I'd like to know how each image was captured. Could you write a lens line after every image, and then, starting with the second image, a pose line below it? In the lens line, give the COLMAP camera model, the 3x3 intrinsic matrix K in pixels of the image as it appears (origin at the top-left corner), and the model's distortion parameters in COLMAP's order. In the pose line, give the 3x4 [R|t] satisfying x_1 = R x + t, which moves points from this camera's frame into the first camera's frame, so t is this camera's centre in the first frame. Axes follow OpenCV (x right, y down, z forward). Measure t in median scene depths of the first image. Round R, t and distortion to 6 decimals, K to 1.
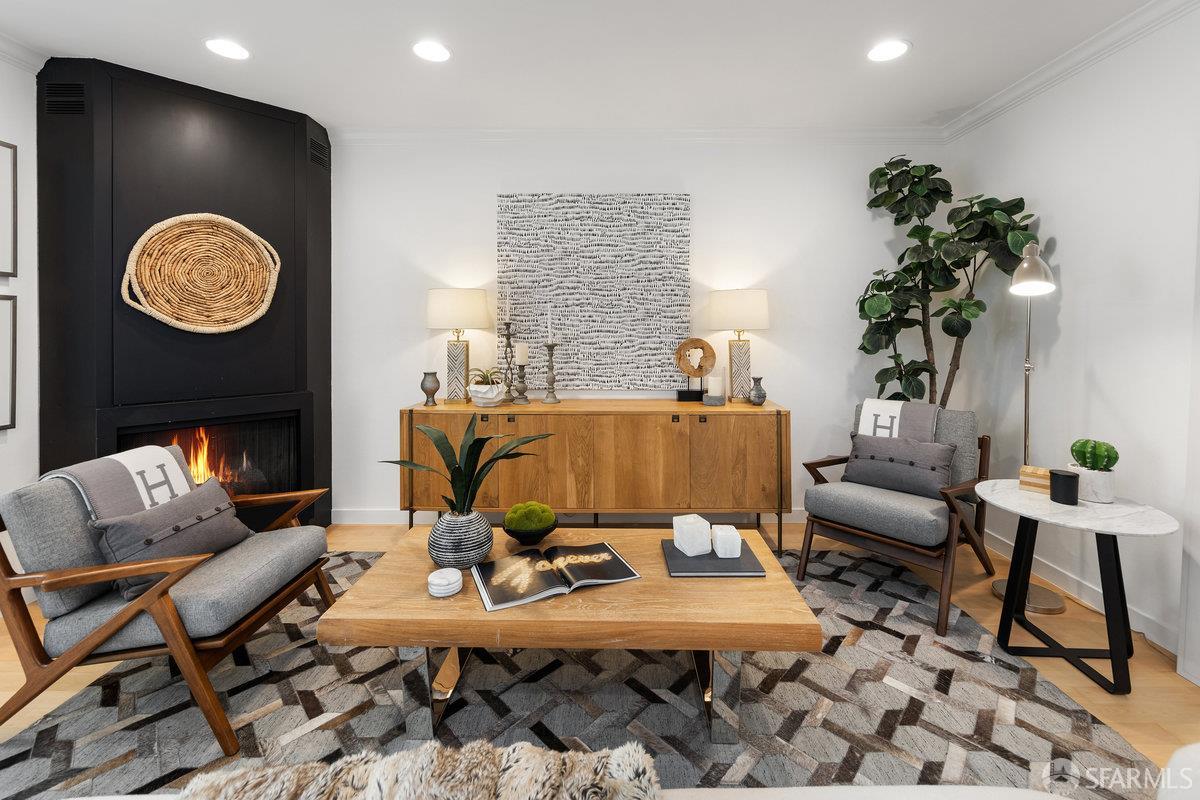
lens RADIAL K [[540.9, 0, 620.1], [0, 540.9, 319.7], [0, 0, 1]] dist [0.009900, -0.000033]
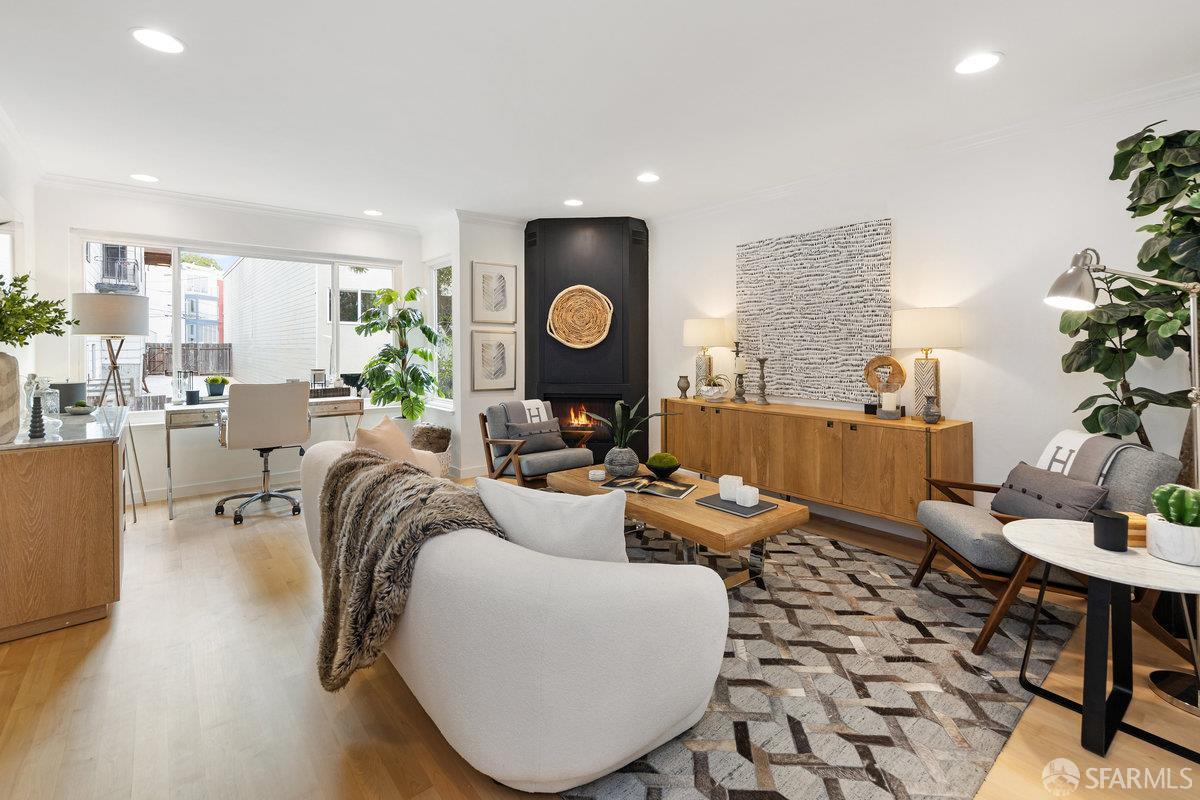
lens RADIAL K [[540.9, 0, 574.5], [0, 540.9, 347.2], [0, 0, 1]] dist [0.009900, -0.000033]
pose [[0.602338, 0.003671, -0.798233, 0.698708], [0.010359, 0.999869, 0.012415, -0.003242], [0.798174, -0.015747, 0.602221, -0.138073]]
